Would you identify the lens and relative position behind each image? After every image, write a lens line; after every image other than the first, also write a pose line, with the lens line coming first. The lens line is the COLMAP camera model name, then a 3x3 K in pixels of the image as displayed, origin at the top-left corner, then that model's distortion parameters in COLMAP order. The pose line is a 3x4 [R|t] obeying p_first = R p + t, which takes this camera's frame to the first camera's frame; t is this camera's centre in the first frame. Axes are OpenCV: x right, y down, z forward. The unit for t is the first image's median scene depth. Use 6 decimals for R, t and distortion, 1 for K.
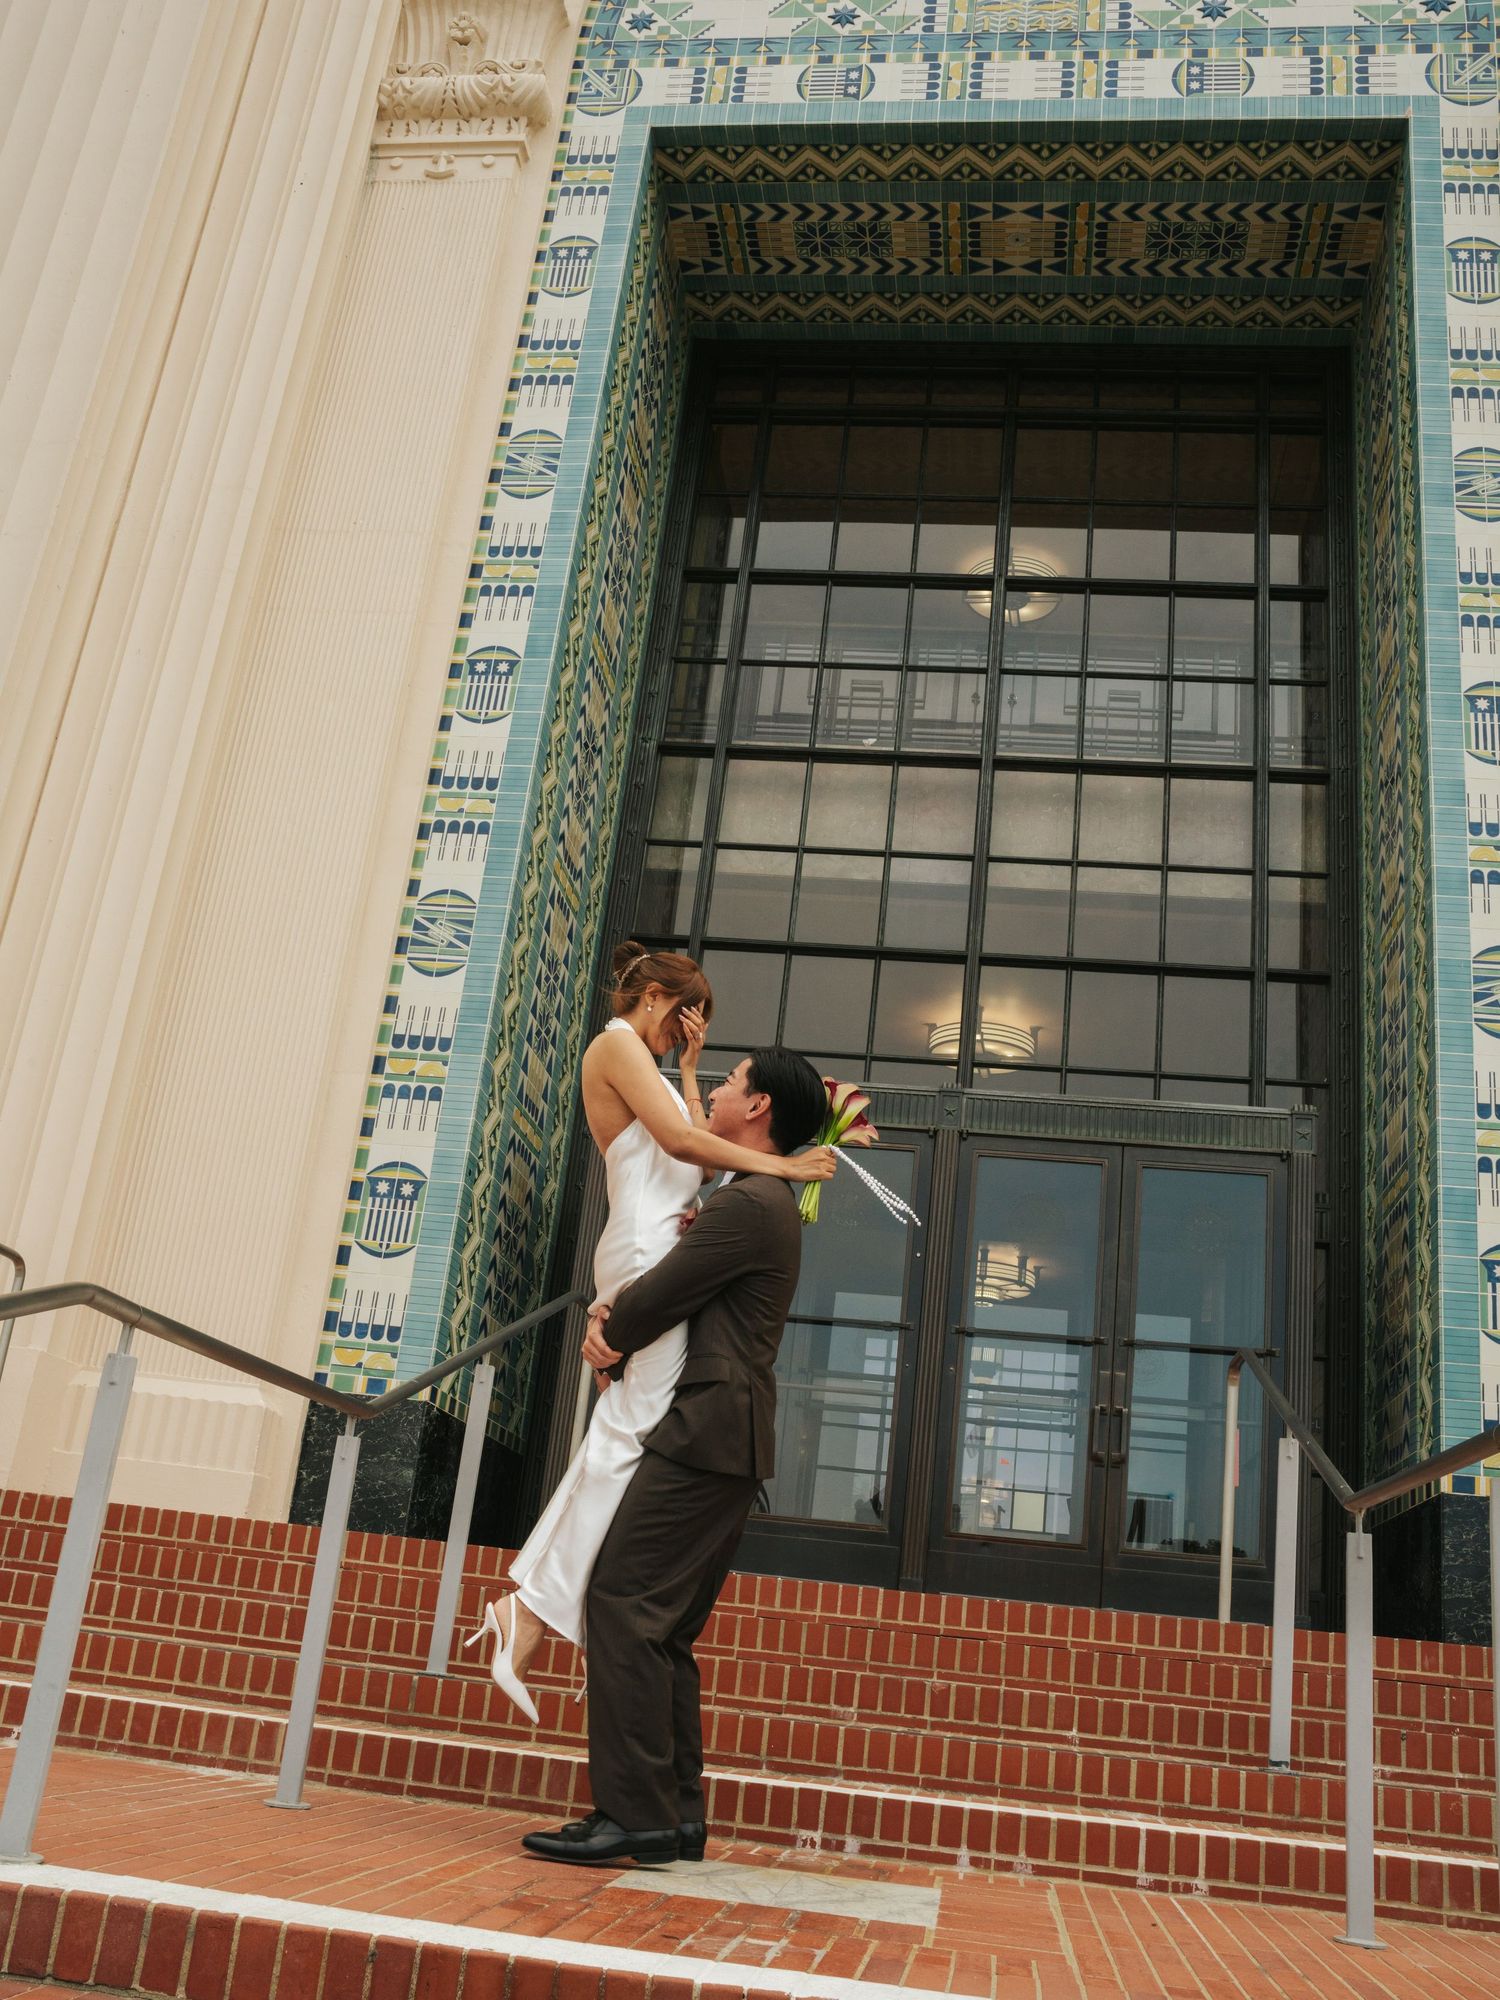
lens RADIAL K [[1823.8, 0, 750.0], [0, 1823.8, 1000.0], [0, 0, 1]] dist [-0.143806, 0.171864]
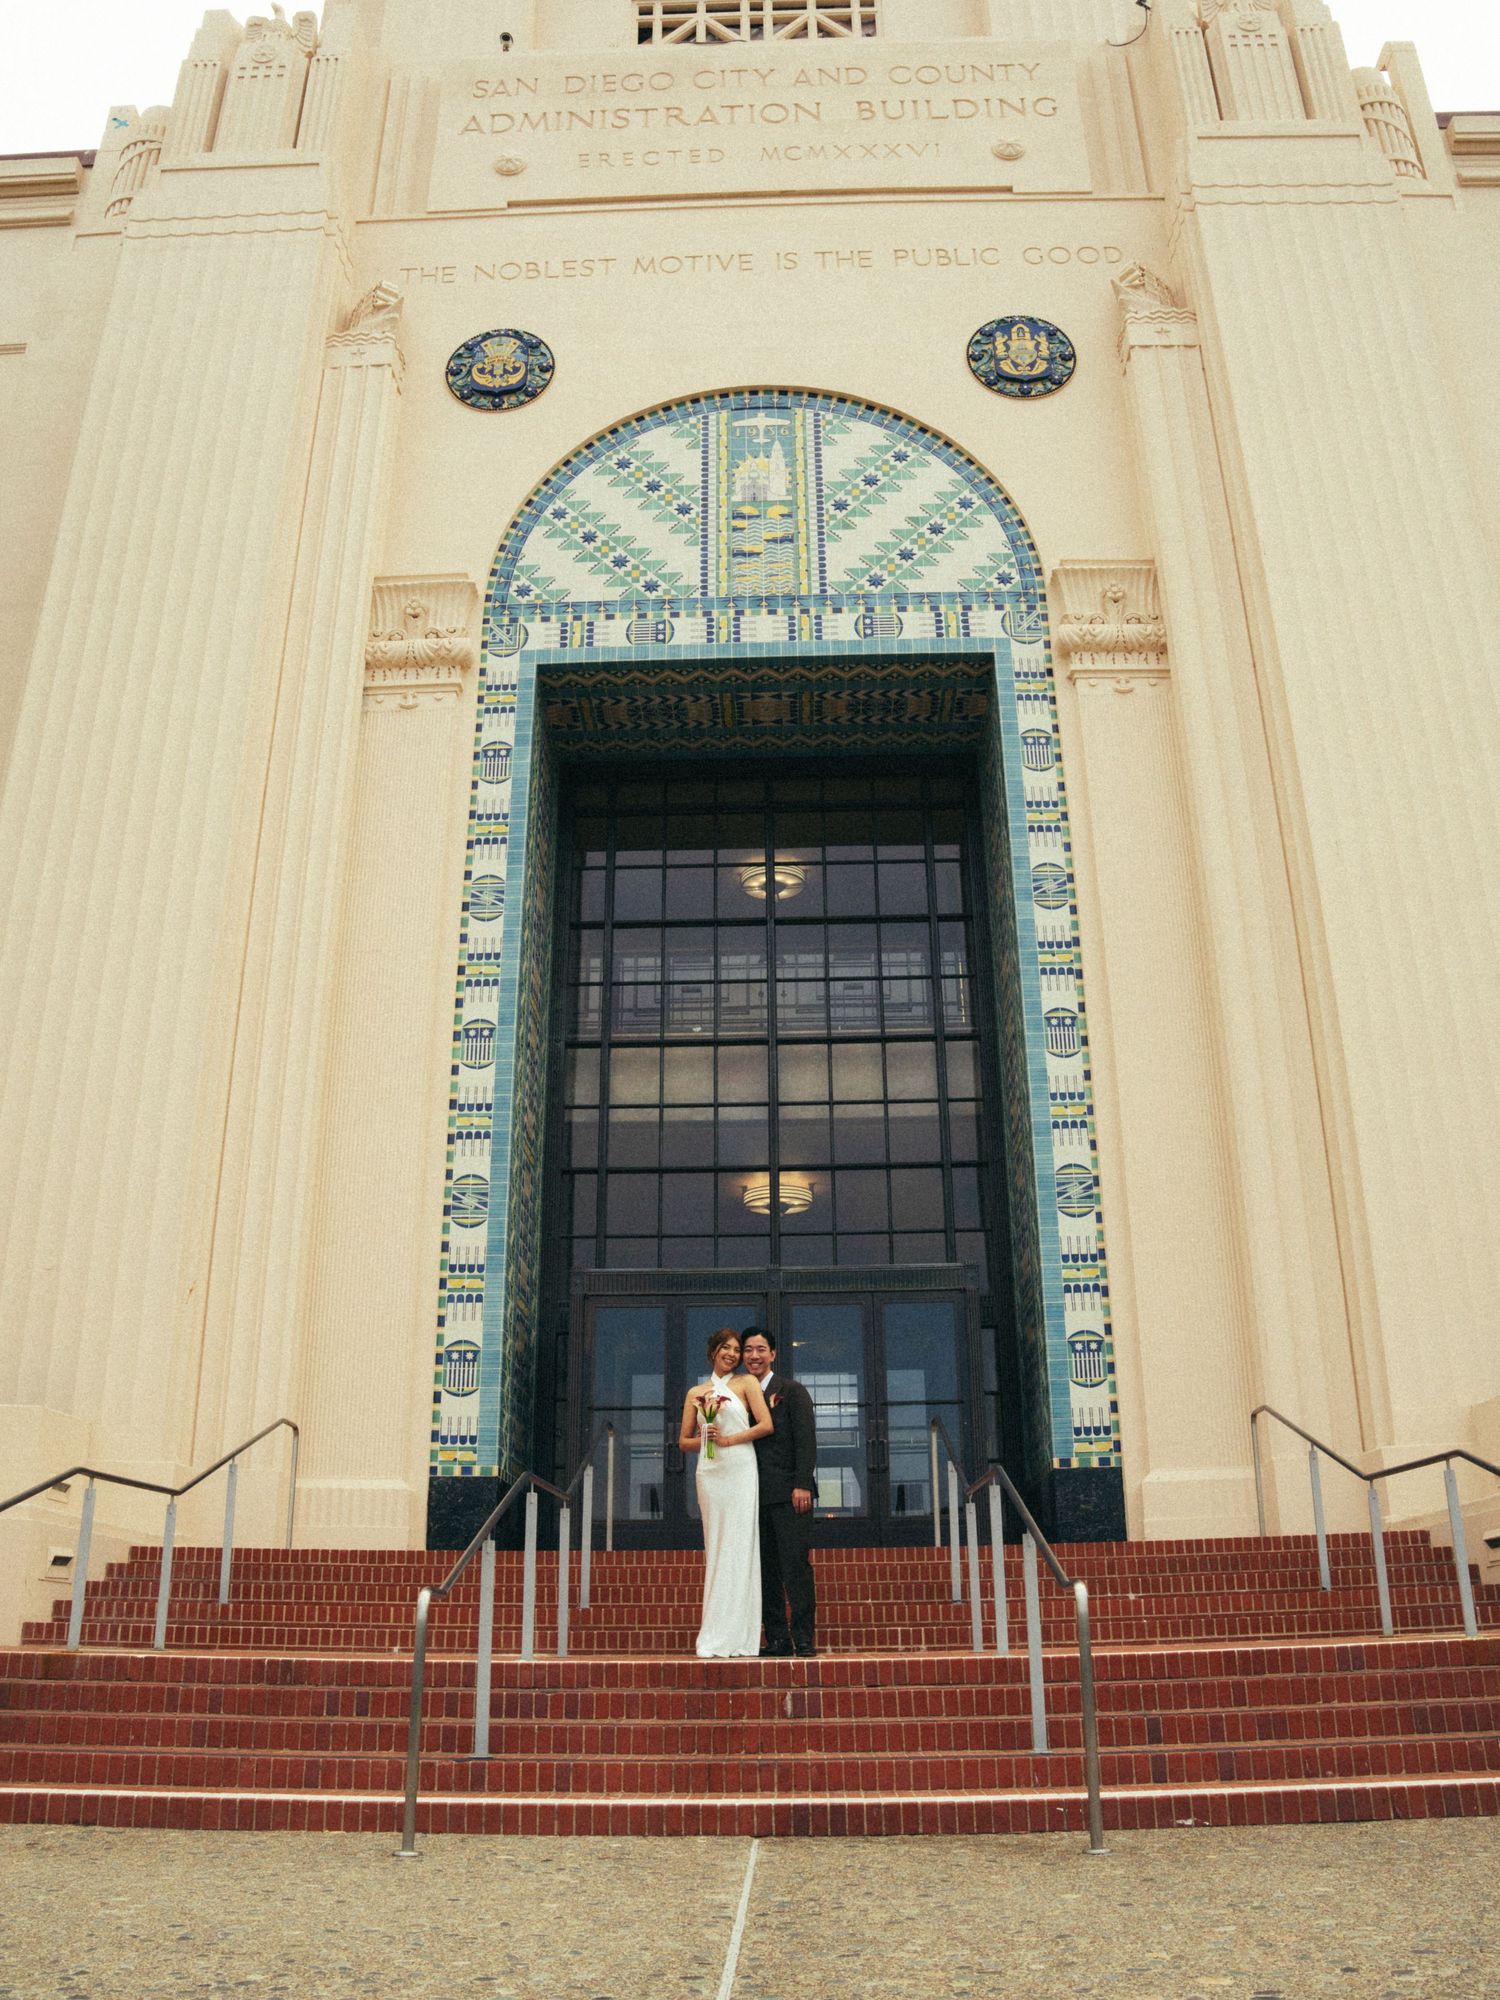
lens RADIAL K [[1614.2, 0, 739.9], [0, 1614.2, 1000.8], [0, 0, 1]] dist [-0.188803, 0.126243]
pose [[0.989434, -0.074900, 0.124137, -0.080312], [0.078841, 0.996518, -0.027137, -0.143216], [-0.121673, 0.036637, 0.991894, -0.461799]]
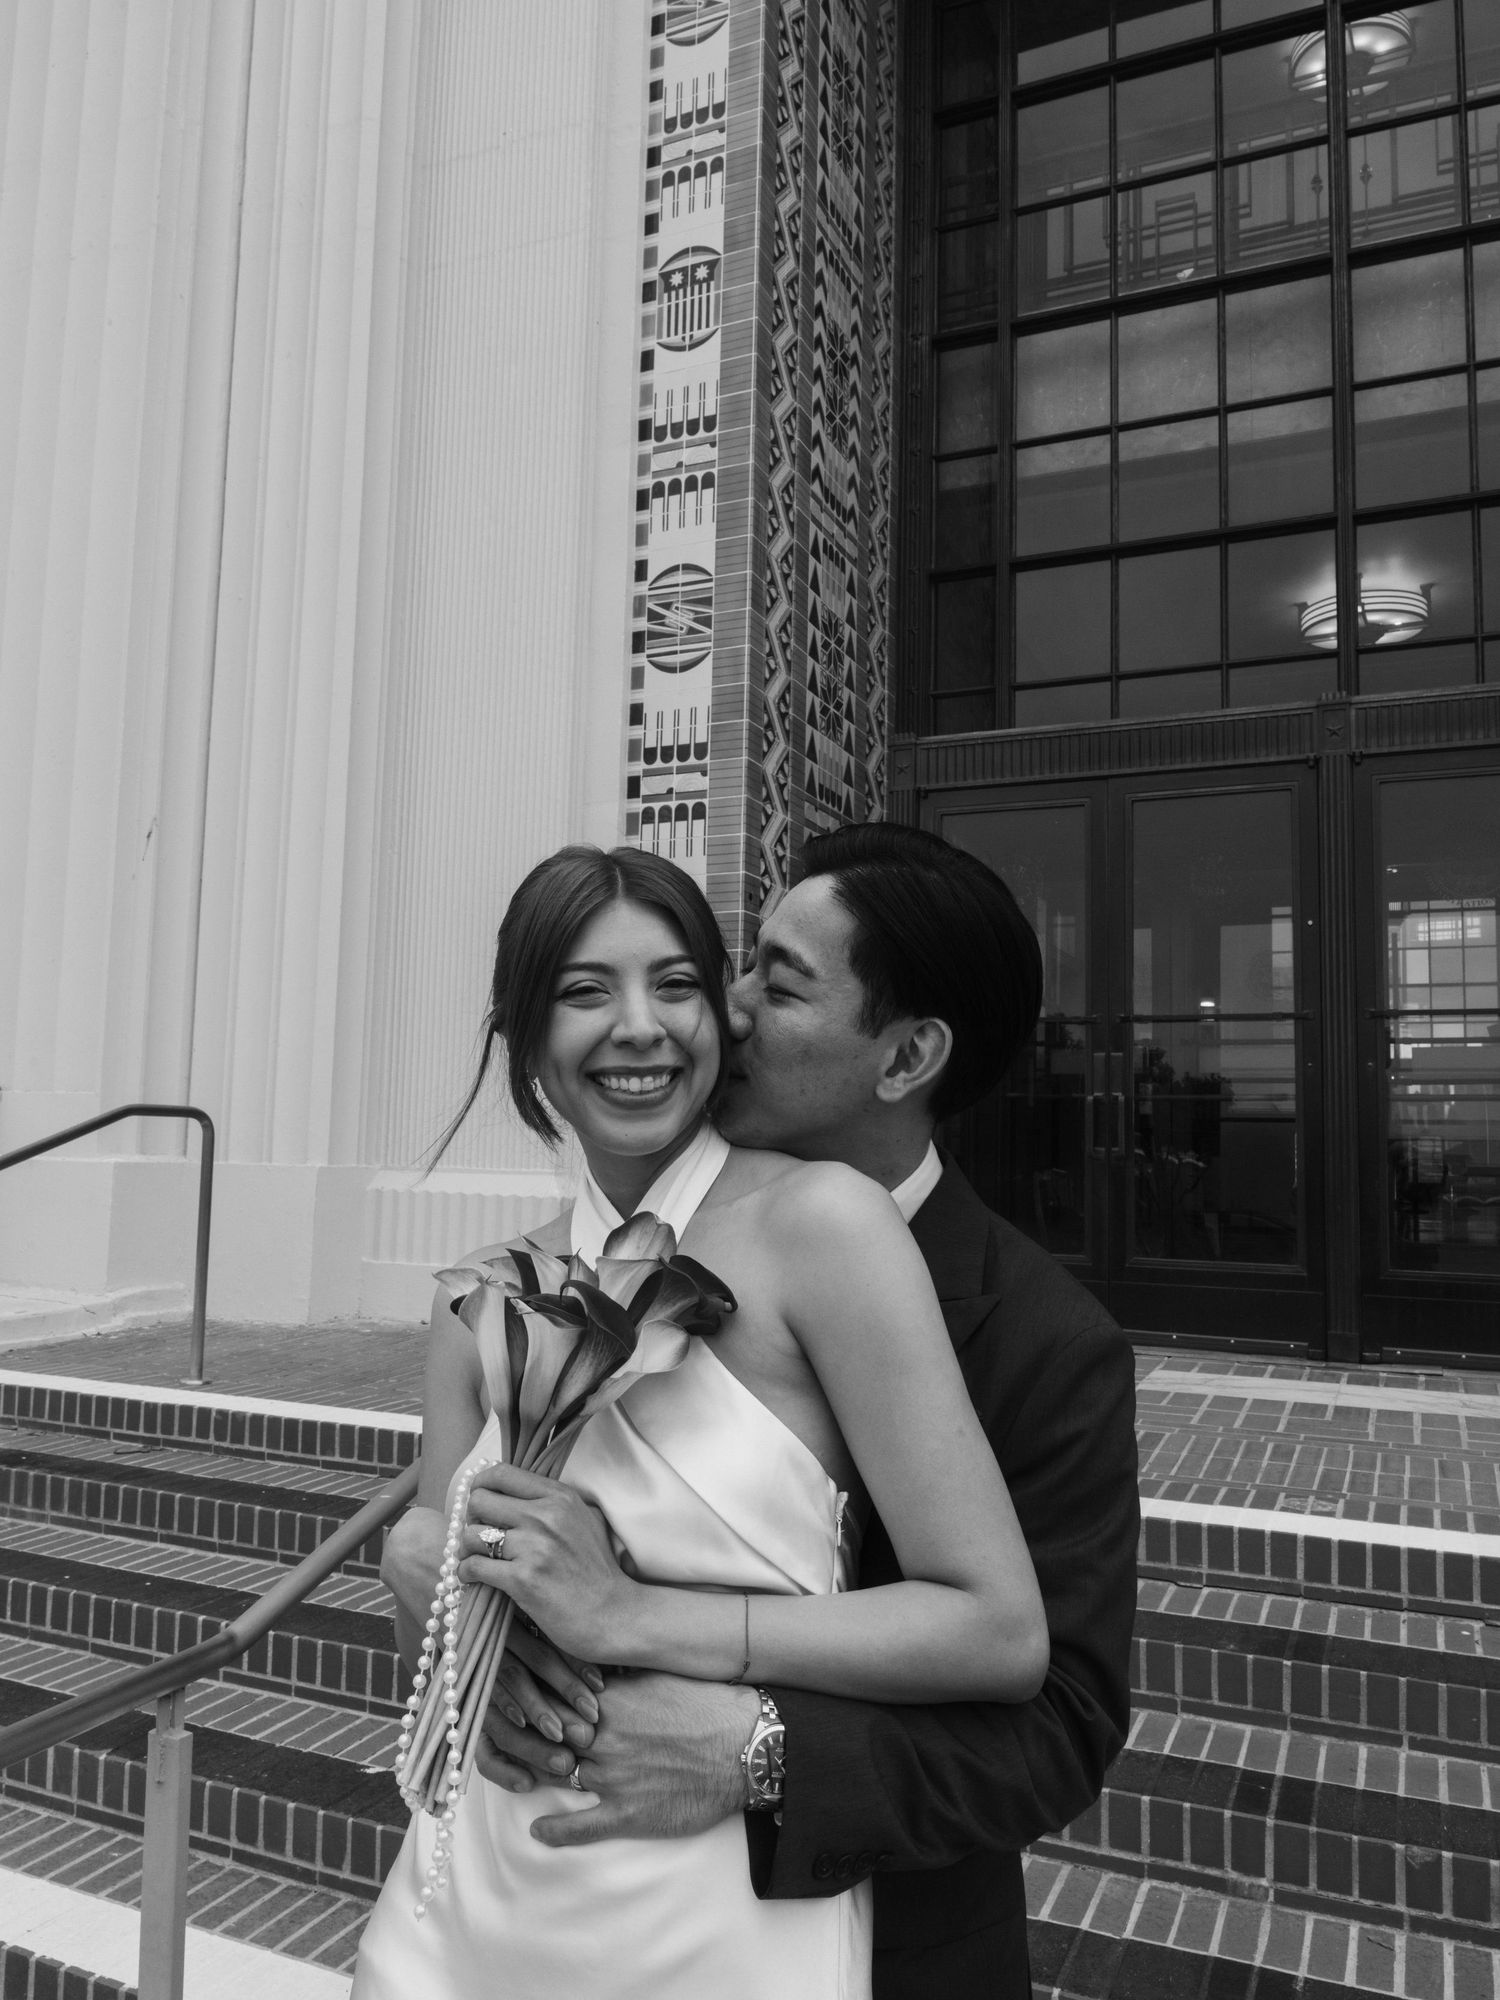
lens RADIAL K [[1469.5, 0, 754.3], [0, 1469.5, 1002.0], [0, 0, 1]] dist [-0.005386, -0.010206]
pose [[0.952572, -0.116503, -0.281128, 0.031624], [0.181834, 0.958668, 0.218841, -0.007842], [0.244013, -0.259581, 0.934385, 0.279659]]
